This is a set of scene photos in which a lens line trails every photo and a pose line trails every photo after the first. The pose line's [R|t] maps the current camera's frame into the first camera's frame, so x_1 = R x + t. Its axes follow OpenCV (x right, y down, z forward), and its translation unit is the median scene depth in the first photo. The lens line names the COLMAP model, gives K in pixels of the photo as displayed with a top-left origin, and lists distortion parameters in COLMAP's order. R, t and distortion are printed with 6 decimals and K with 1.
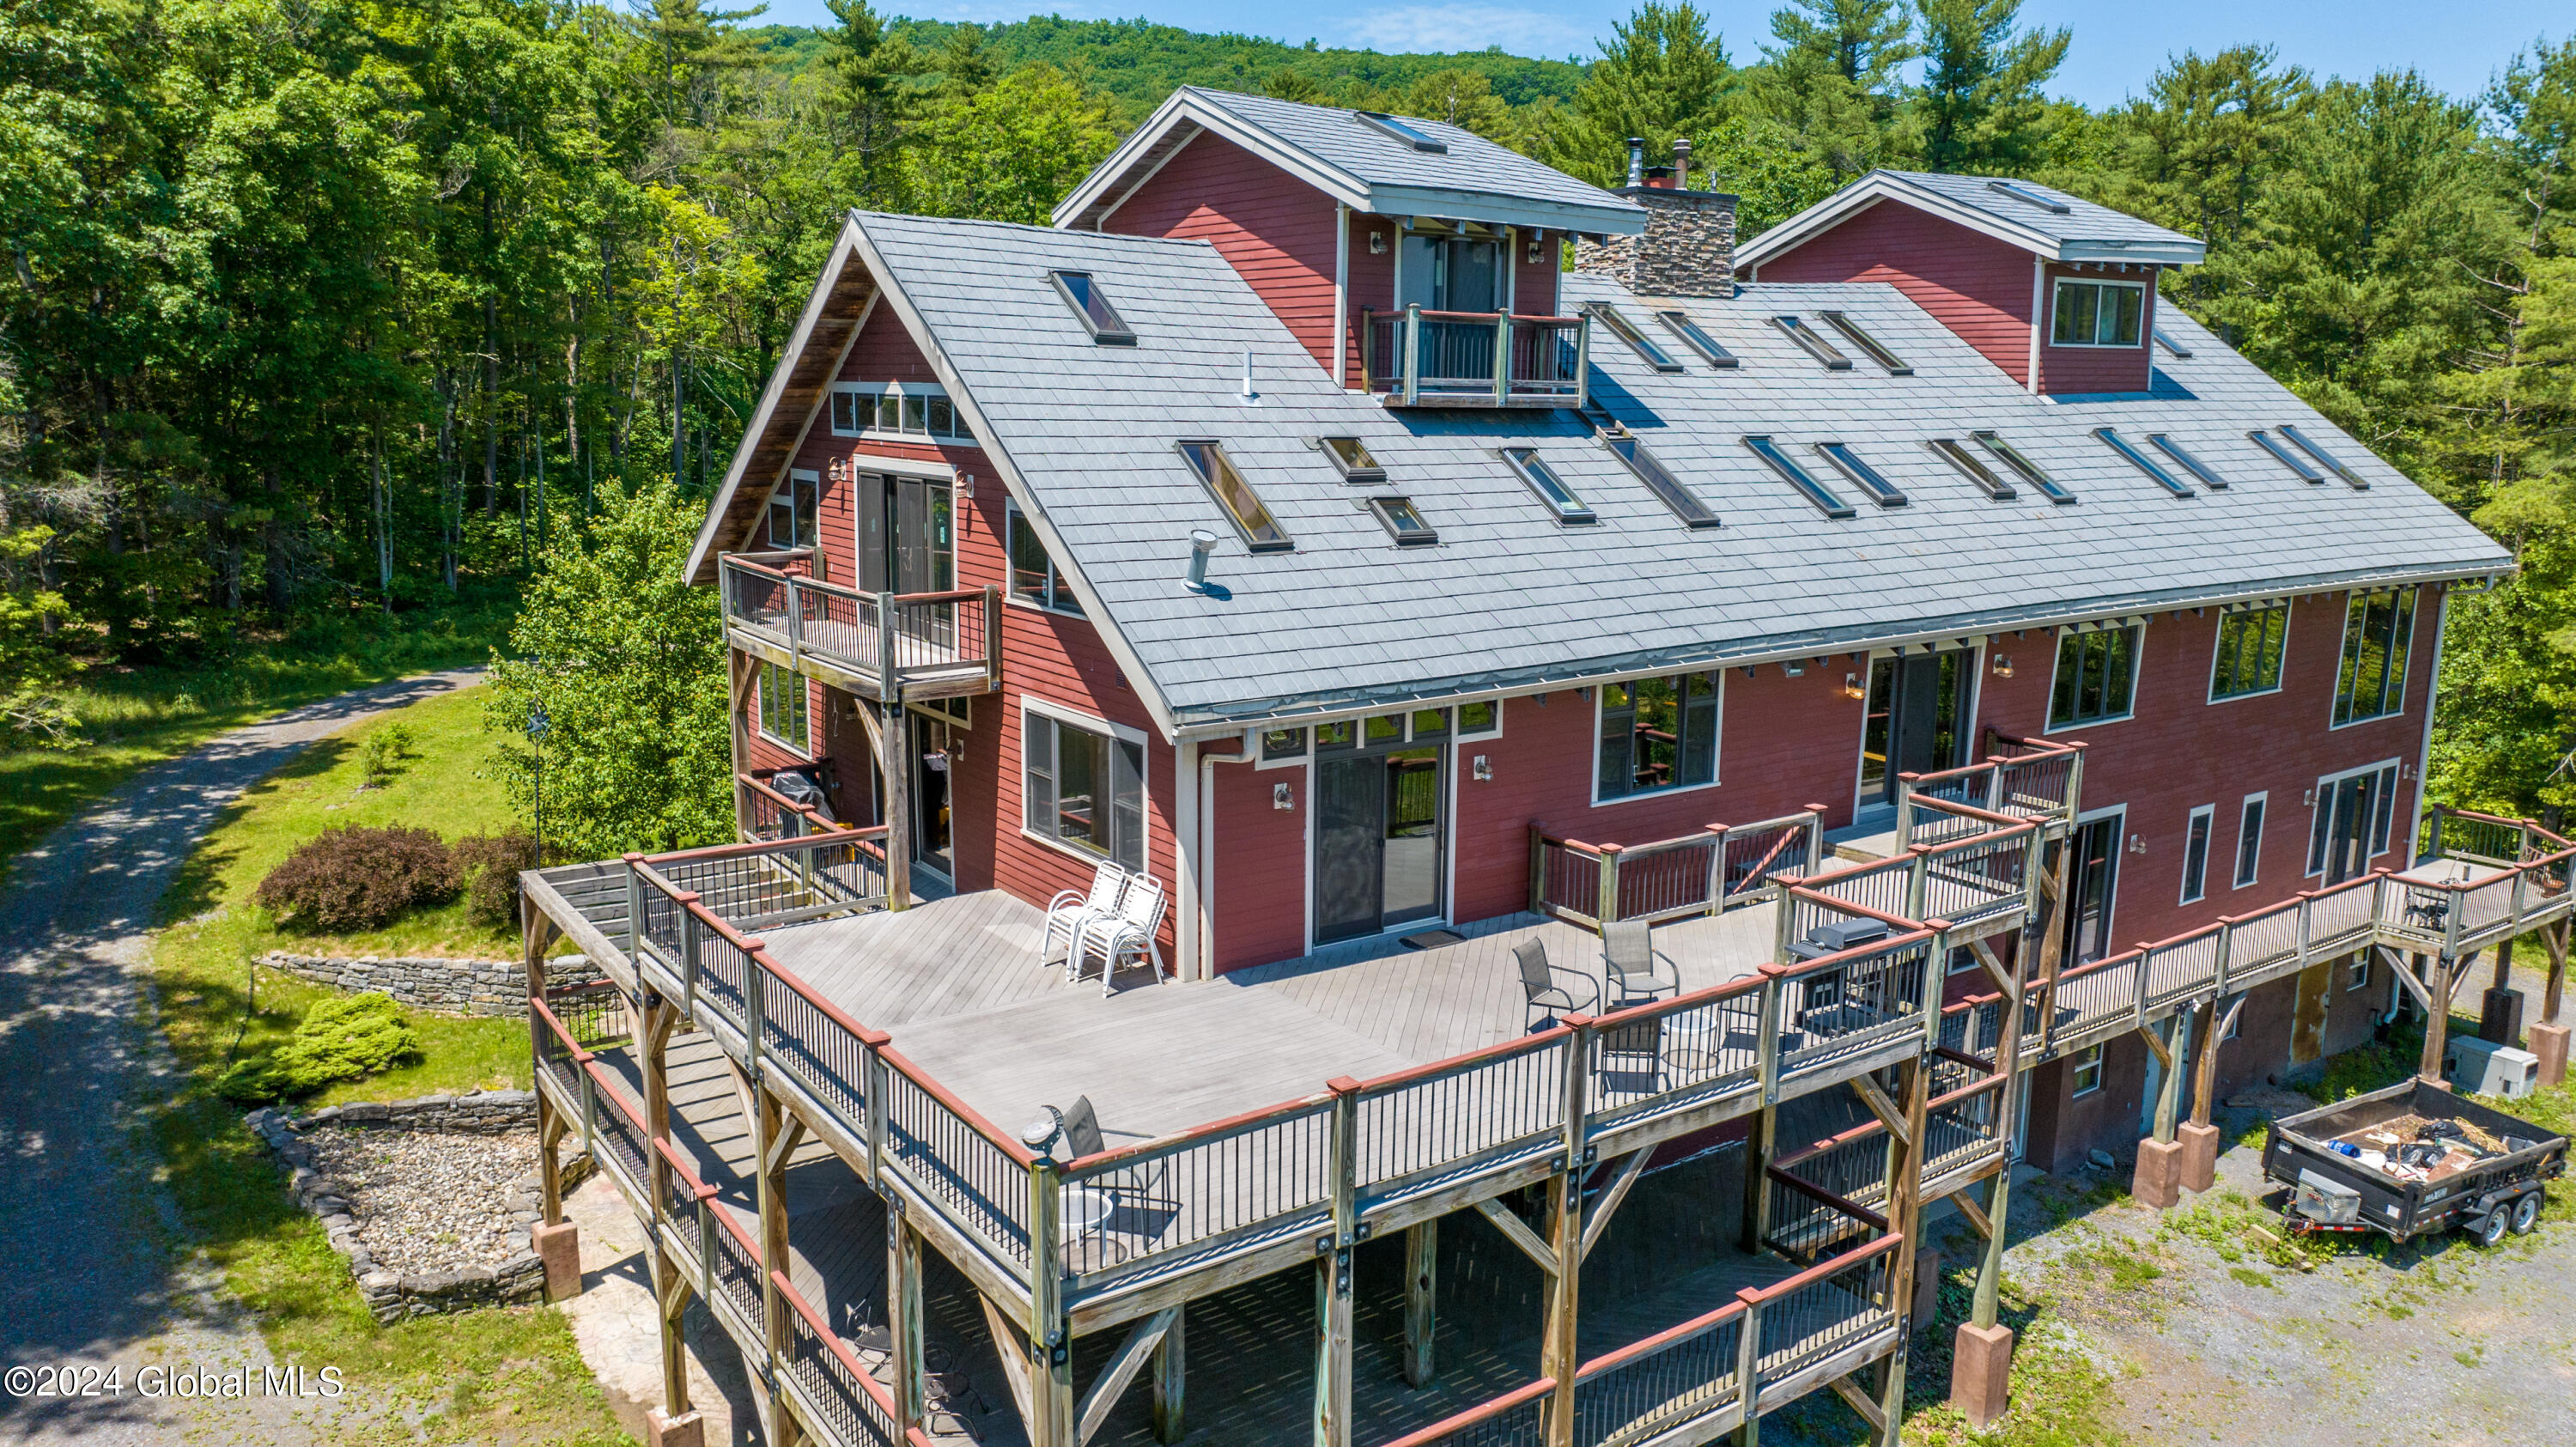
lens RADIAL K [[1811.4, 0, 1287.3], [0, 1811.4, 724.4], [0, 0, 1]] dist [-0.033065, 0.033757]
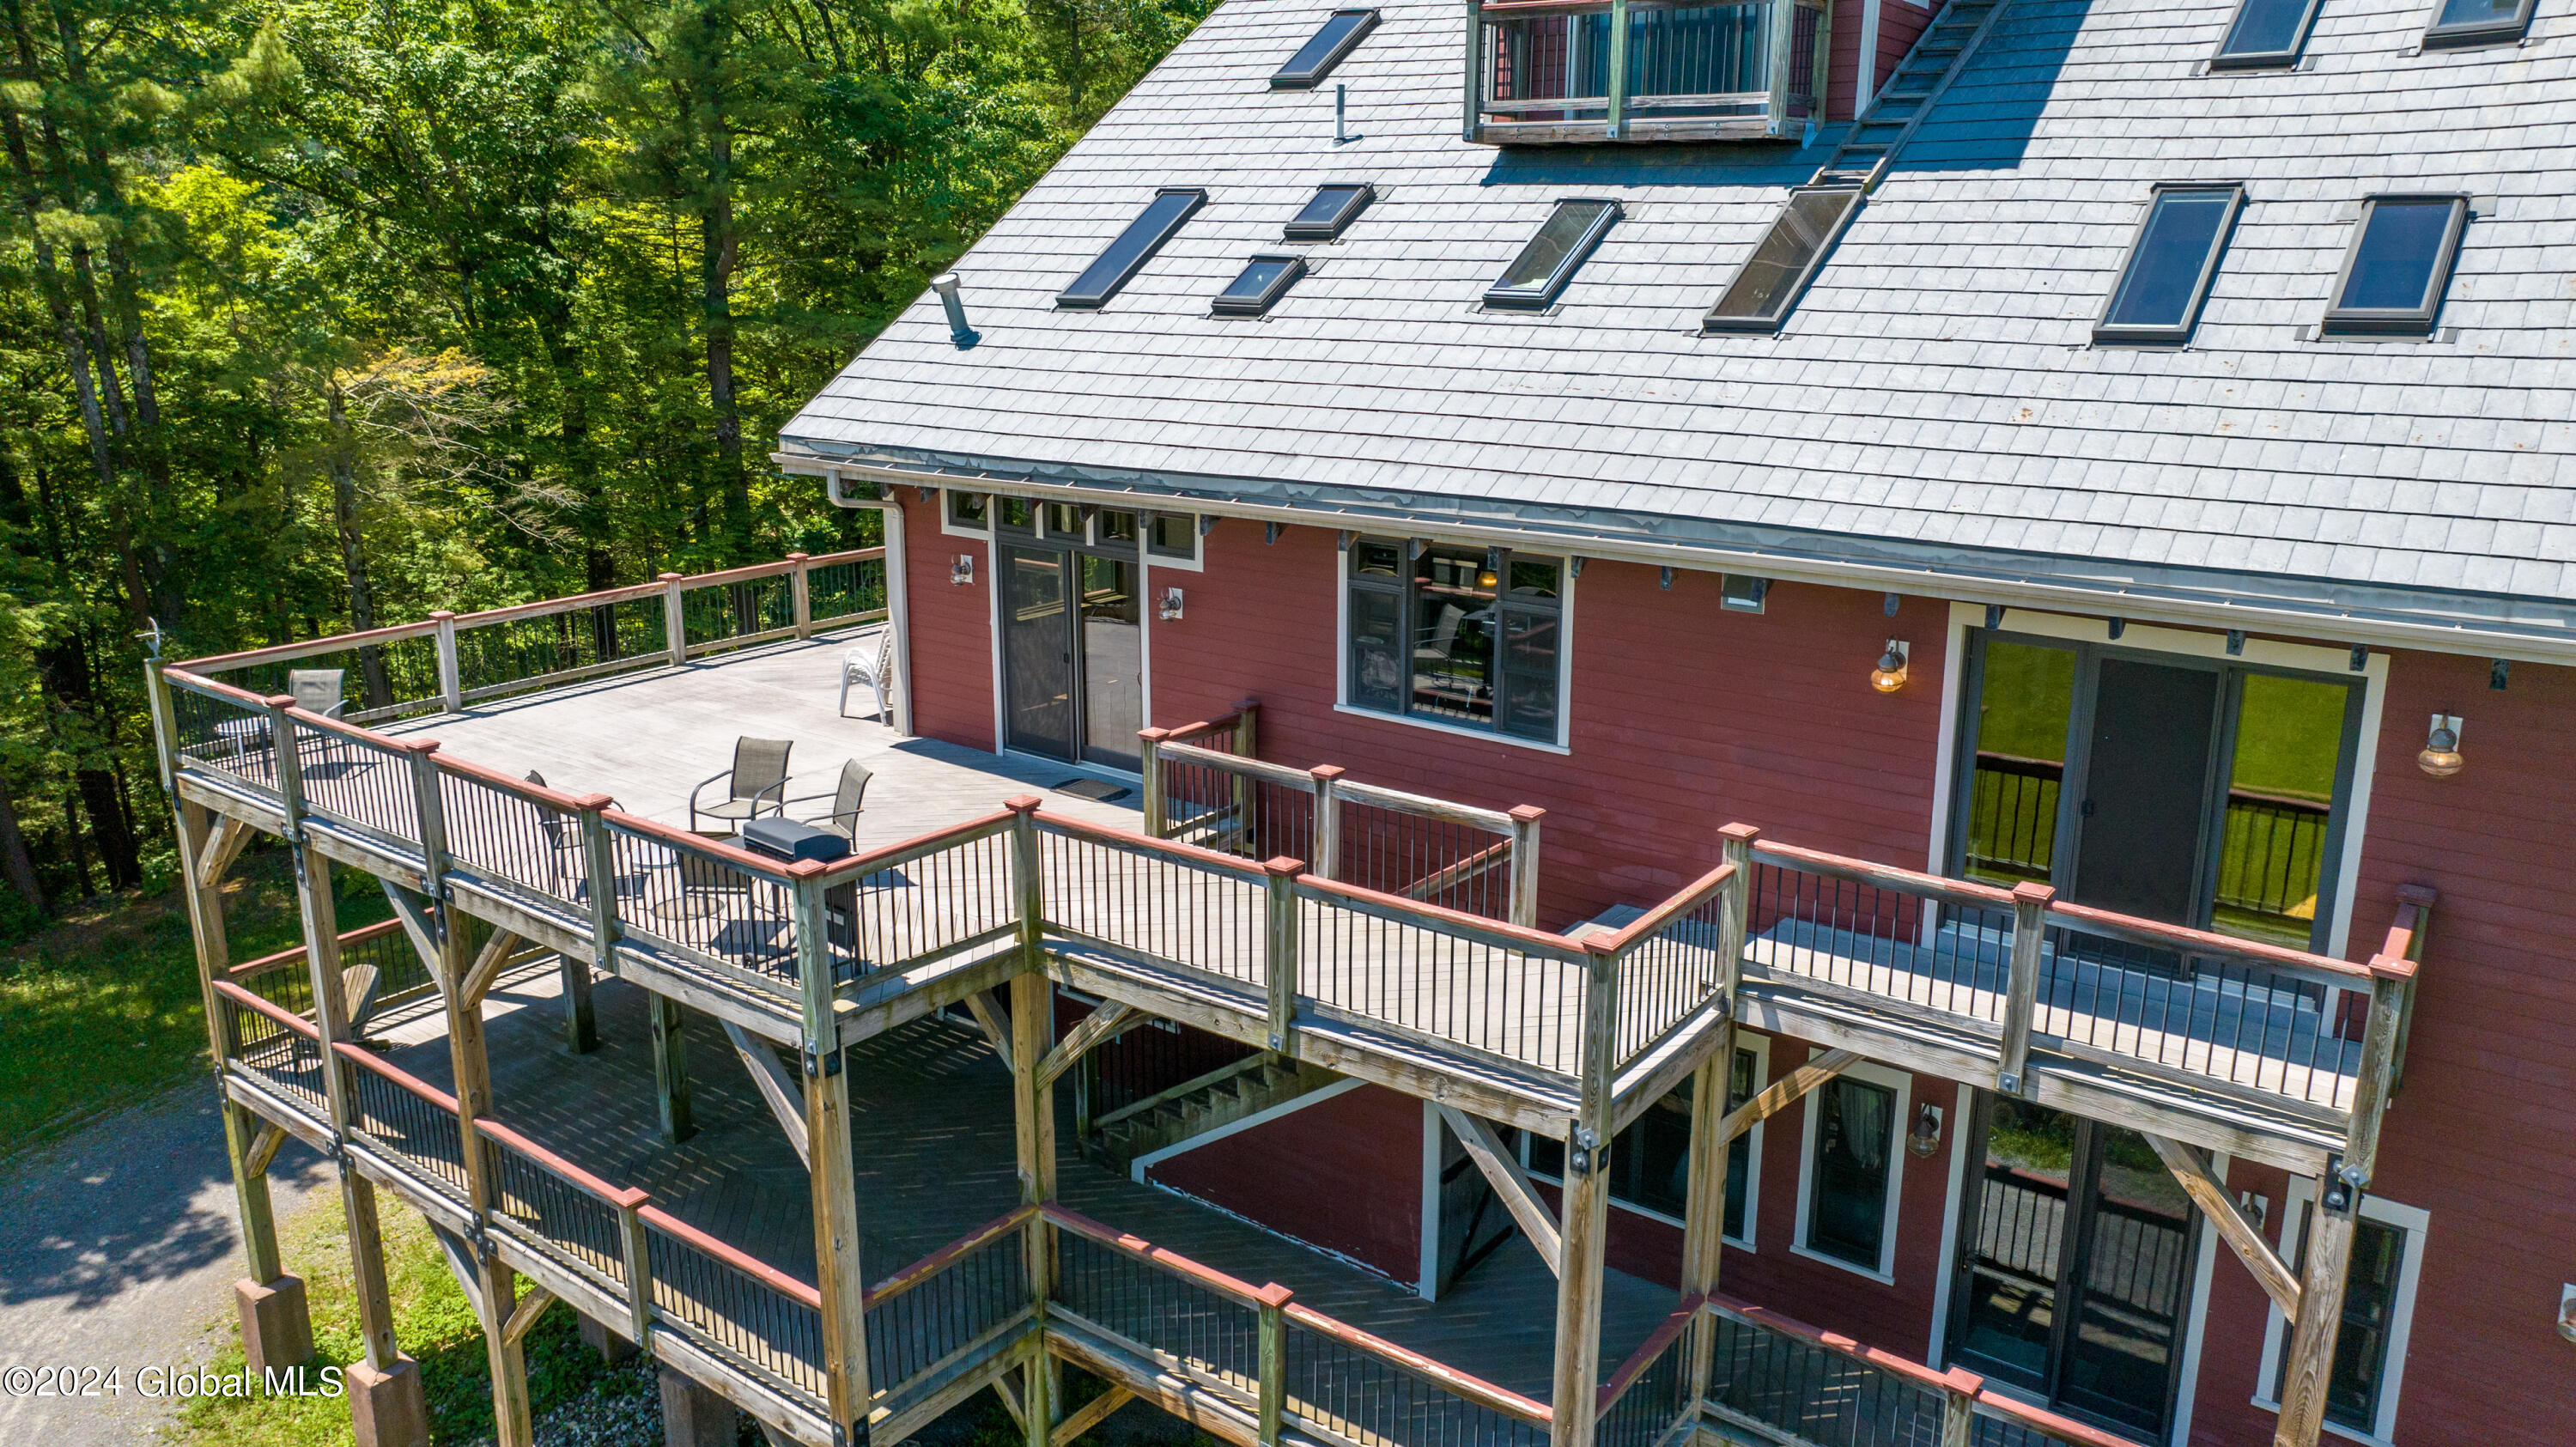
lens RADIAL K [[1811.4, 0, 1290.3], [0, 1811.4, 717.8], [0, 0, 1]] dist [-0.033065, 0.033757]
pose [[0.313431, 0.233641, -0.920420, 0.701234], [-0.182308, 0.966035, 0.183138, -0.066112], [0.931947, 0.110399, 0.345380, 0.645870]]
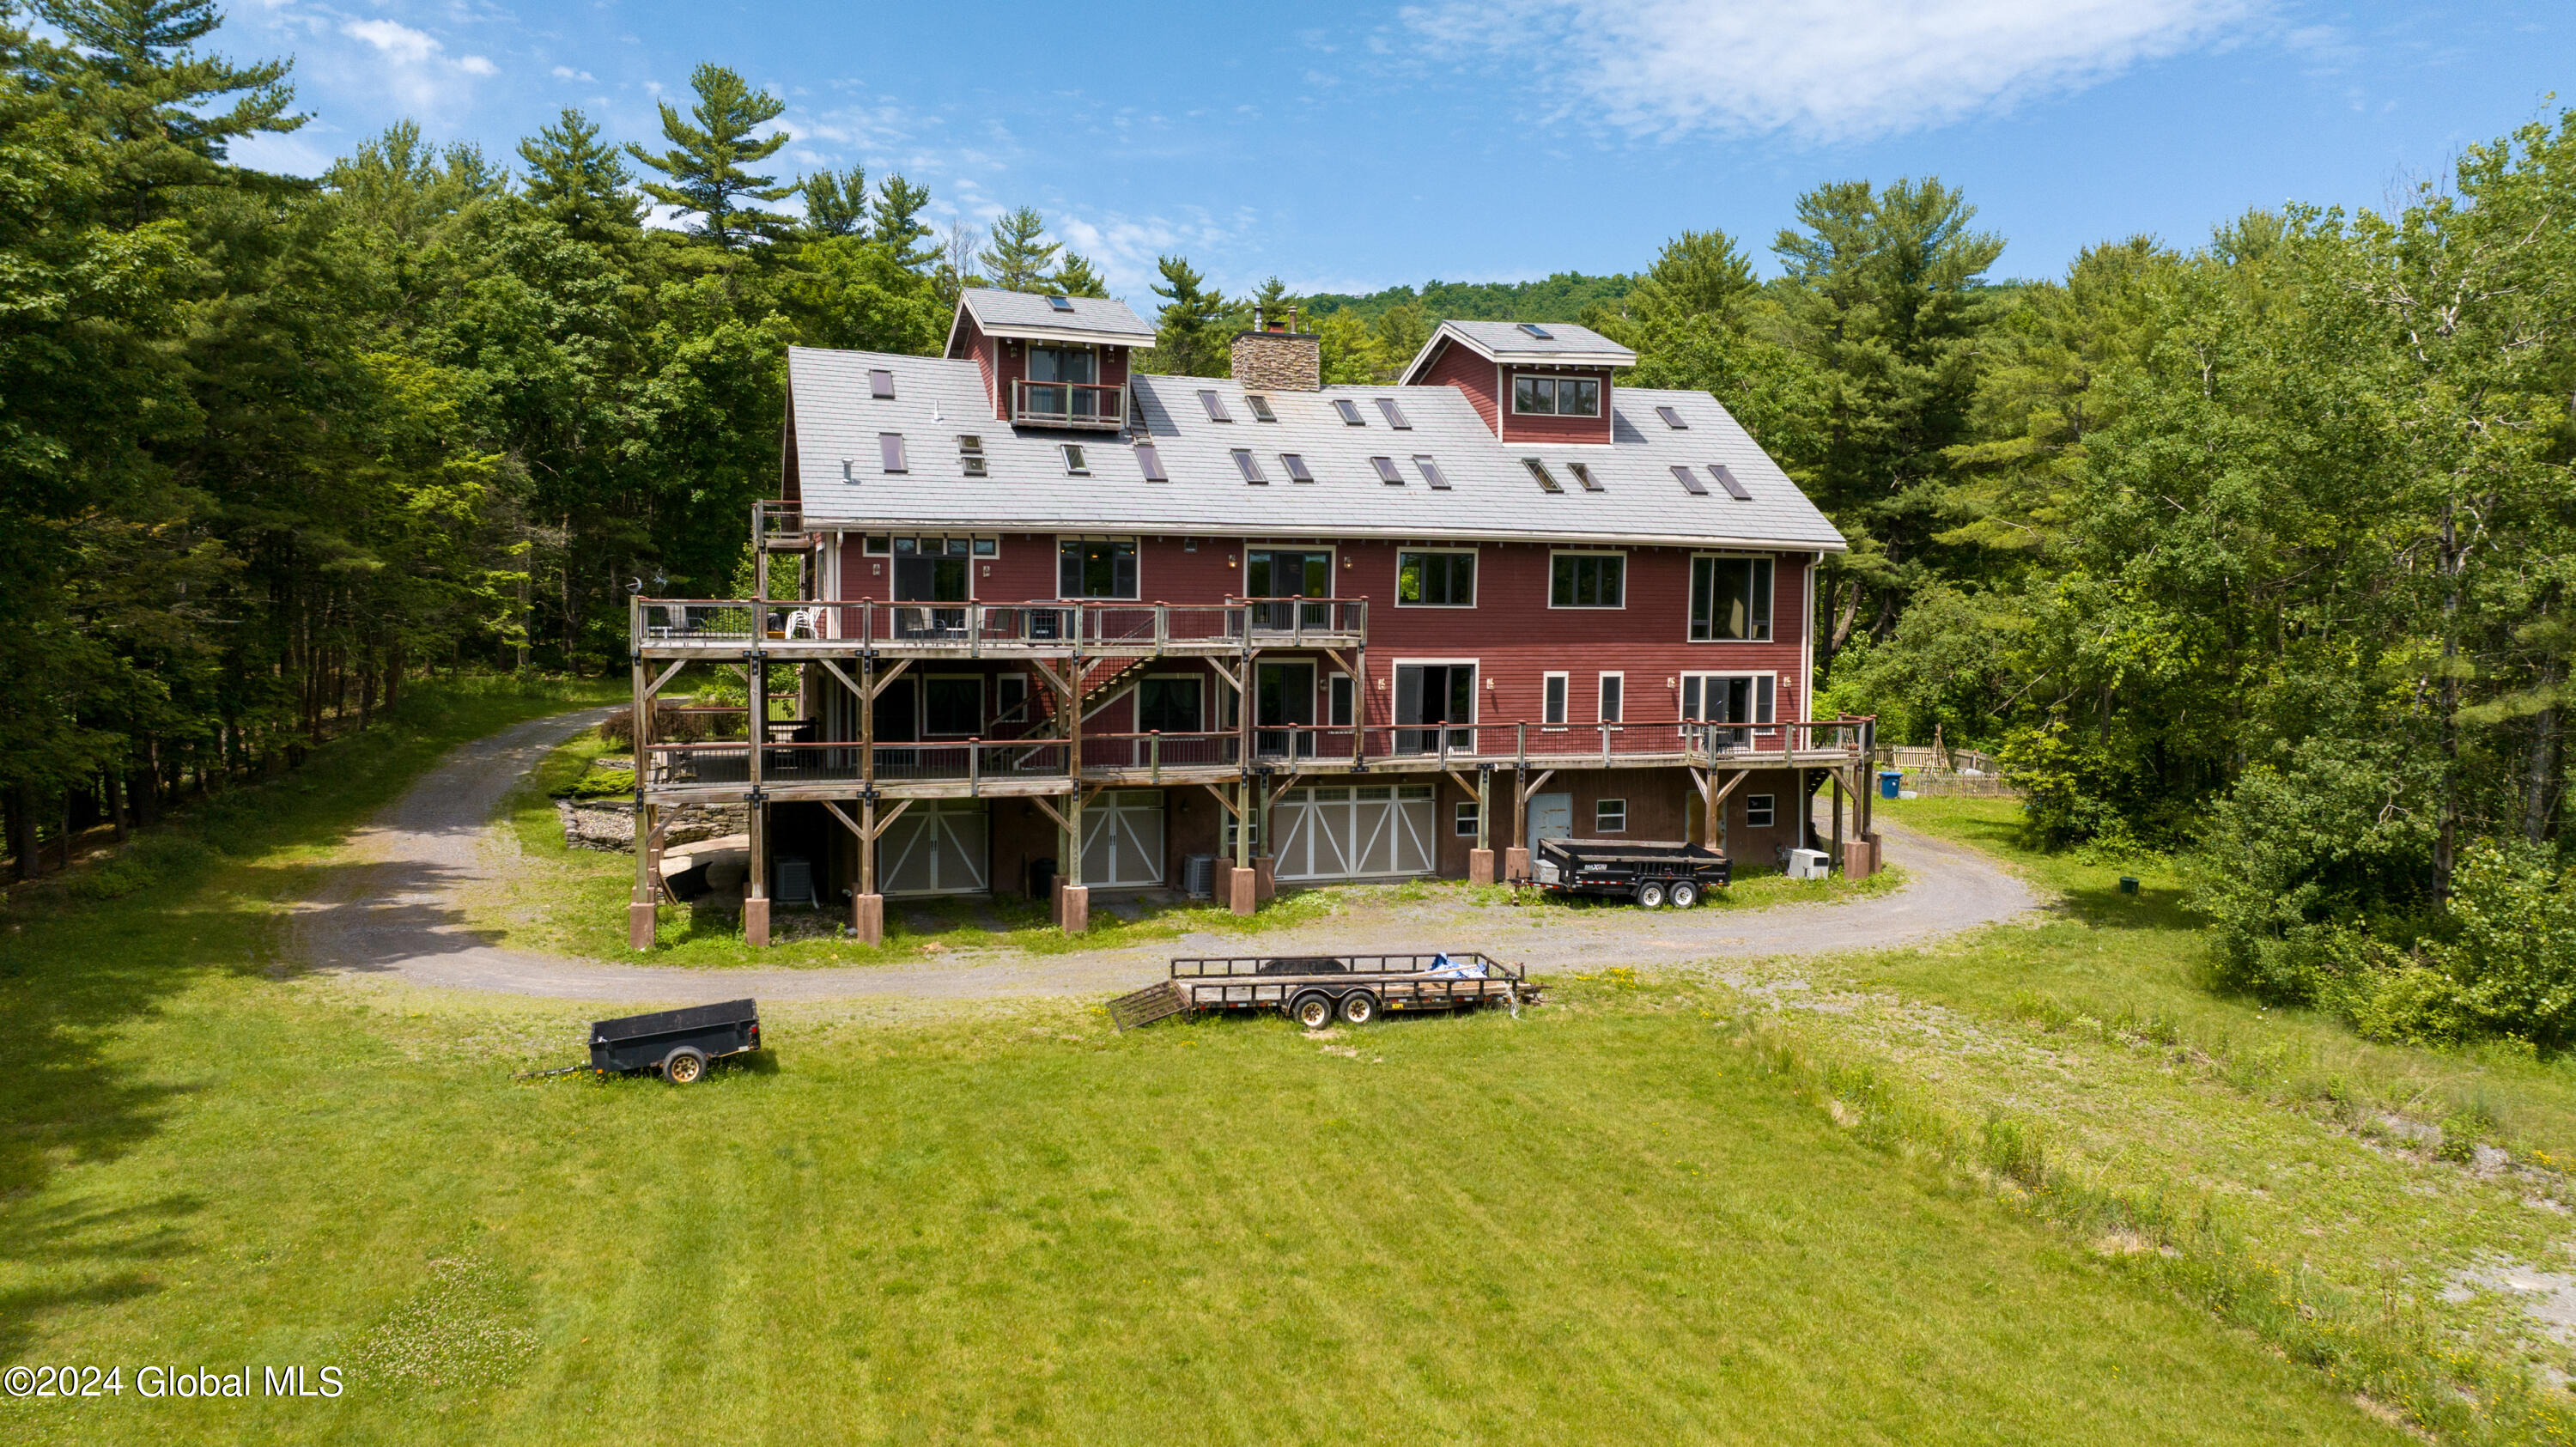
lens RADIAL K [[1811.4, 0, 1300.8], [0, 1811.4, 714.8], [0, 0, 1]] dist [-0.033065, 0.033757]
pose [[0.957863, 0.017698, -0.286678, 0.921870], [-0.056548, 0.990185, -0.127813, 0.380423], [0.281602, 0.138639, 0.949463, -0.807851]]
